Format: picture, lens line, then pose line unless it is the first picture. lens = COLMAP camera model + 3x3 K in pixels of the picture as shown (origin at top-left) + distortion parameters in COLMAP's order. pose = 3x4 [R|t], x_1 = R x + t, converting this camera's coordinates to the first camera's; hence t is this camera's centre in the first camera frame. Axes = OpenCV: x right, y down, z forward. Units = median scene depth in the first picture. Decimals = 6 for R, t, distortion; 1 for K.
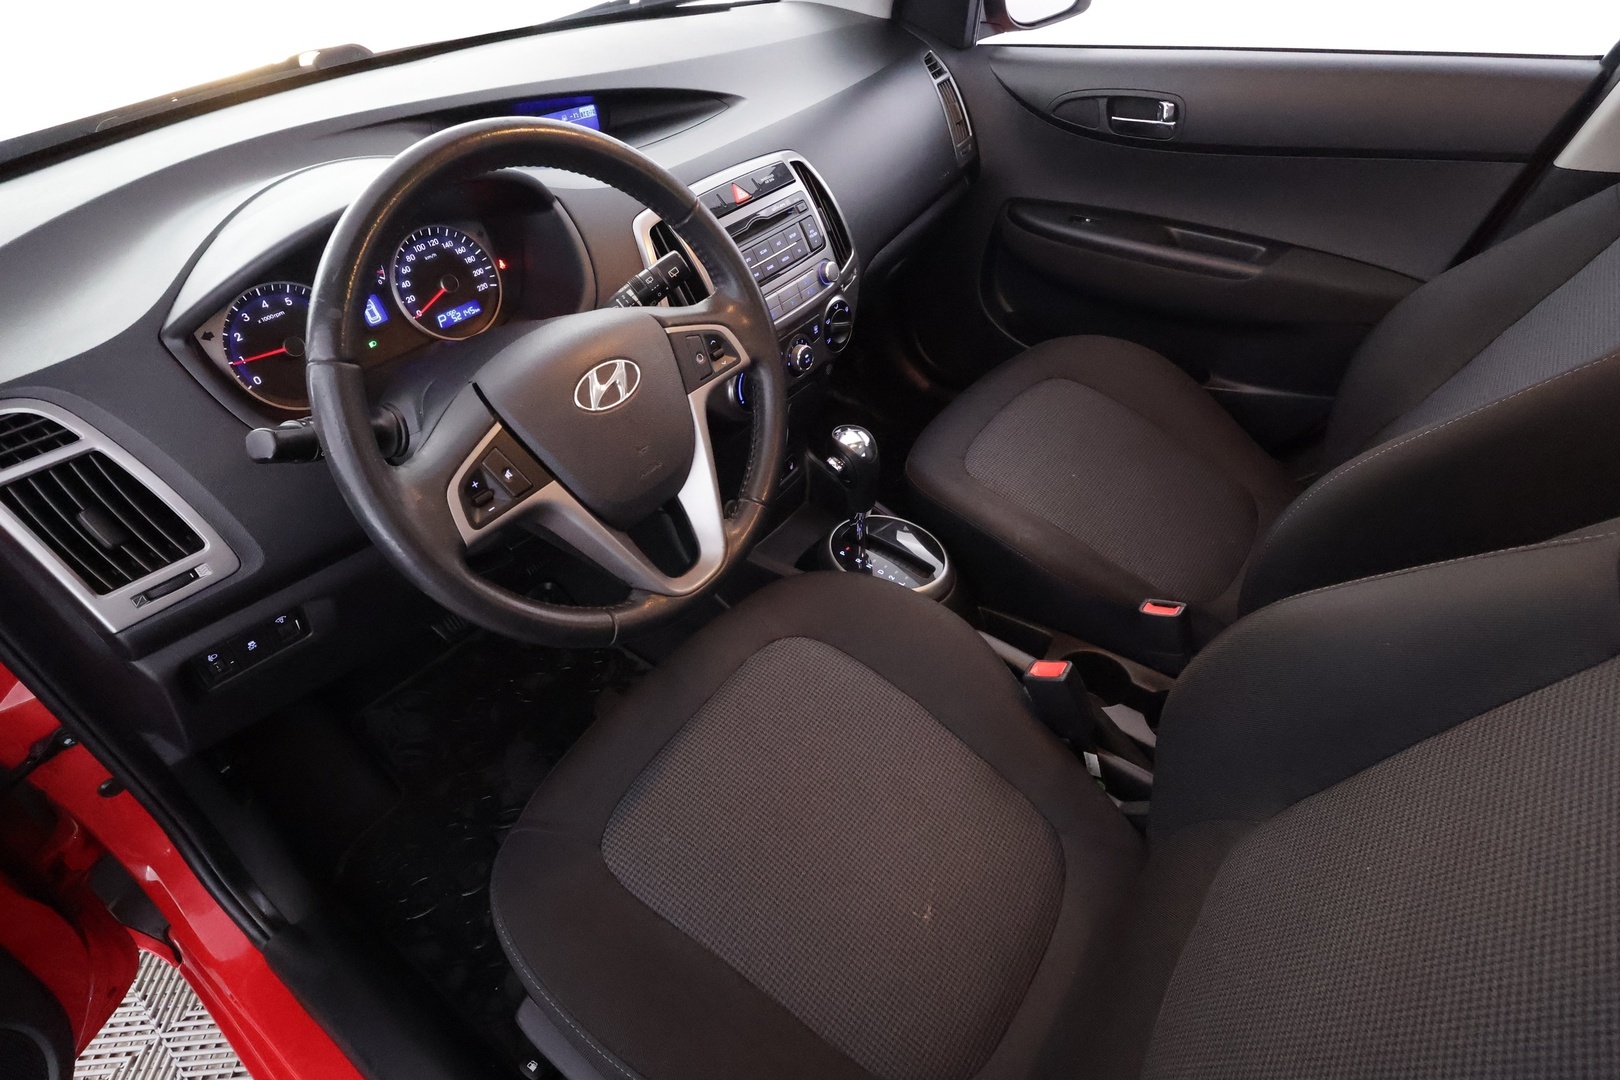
lens RADIAL K [[847.3, 0, 822.4], [0, 847.3, 542.7], [0, 0, 1]] dist [0.007829, 0.001402]
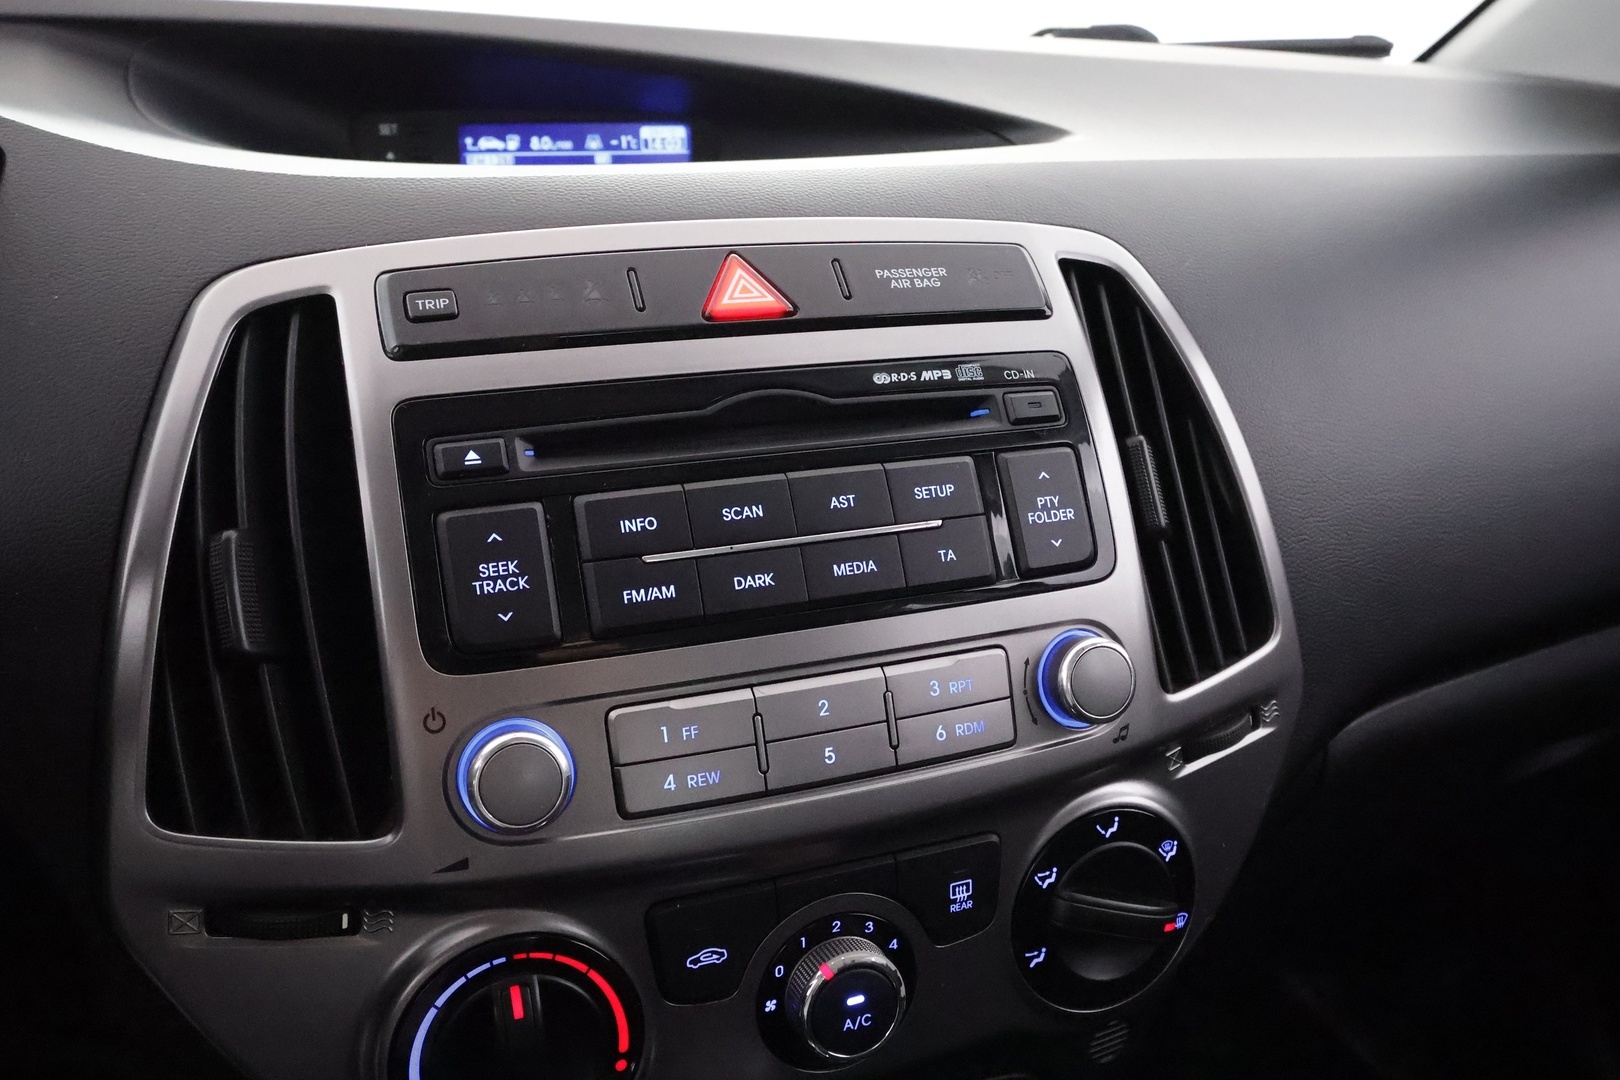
lens RADIAL K [[1267.2, 0, 807.0], [0, 1267.2, 535.2], [0, 0, 1]] dist [0.001899, 0.004165]
pose [[0.828756, 0.195636, -0.524299, 0.142081], [-0.380446, 0.884054, -0.271495, -0.277955], [0.410395, 0.424471, 0.807094, 0.811815]]
